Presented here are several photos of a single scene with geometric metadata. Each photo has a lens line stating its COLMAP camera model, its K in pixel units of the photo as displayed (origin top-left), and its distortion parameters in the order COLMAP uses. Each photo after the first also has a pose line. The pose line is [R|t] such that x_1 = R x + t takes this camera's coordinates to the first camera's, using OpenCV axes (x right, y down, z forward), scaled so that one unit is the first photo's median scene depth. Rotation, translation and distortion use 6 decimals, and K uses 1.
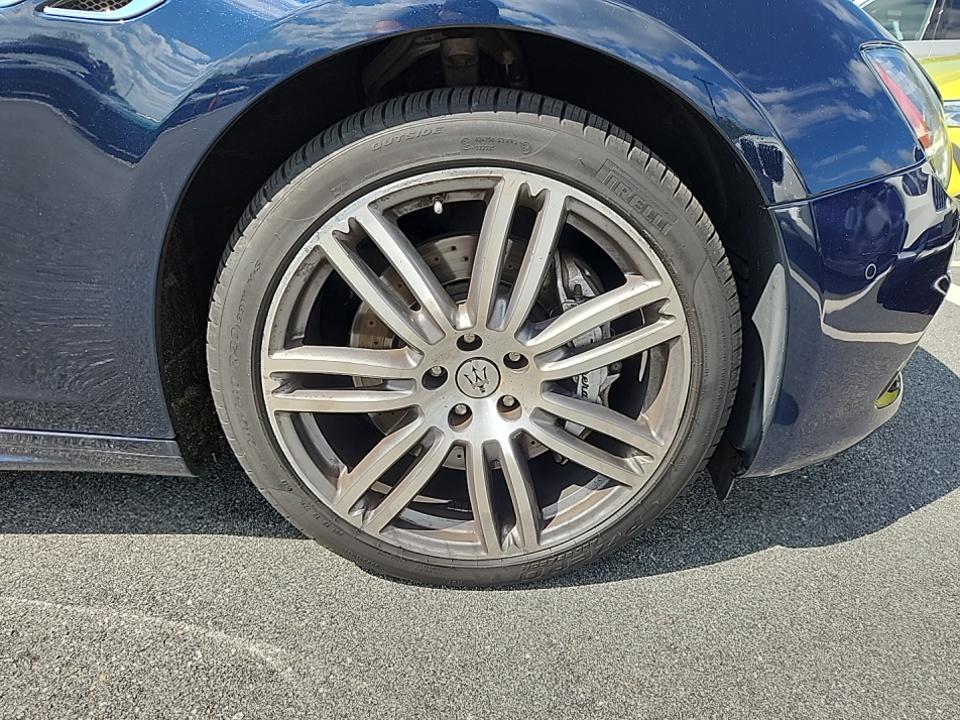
lens RADIAL K [[654.4, 0, 484.6], [0, 654.4, 365.1], [0, 0, 1]] dist [0.056089, -0.047163]
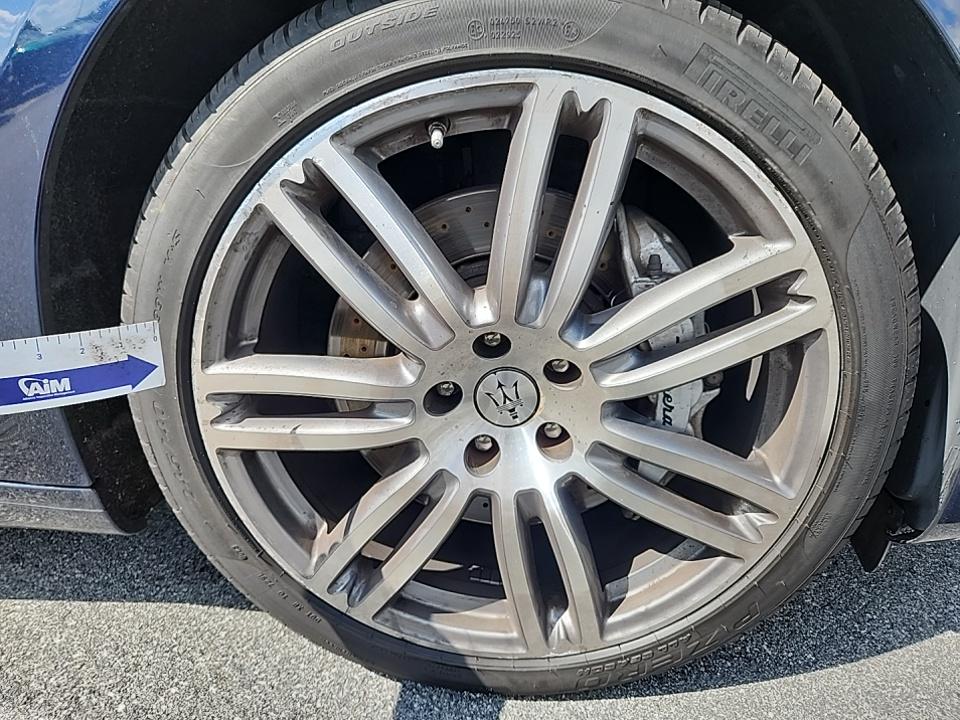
lens RADIAL K [[654.4, 0, 474.4], [0, 654.4, 352.1], [0, 0, 1]] dist [0.056089, -0.047163]
pose [[0.995636, -0.017591, -0.091646, 0.020126], [0.014579, 0.999335, -0.033429, -0.005366], [0.092173, 0.031947, 0.995230, 0.320419]]
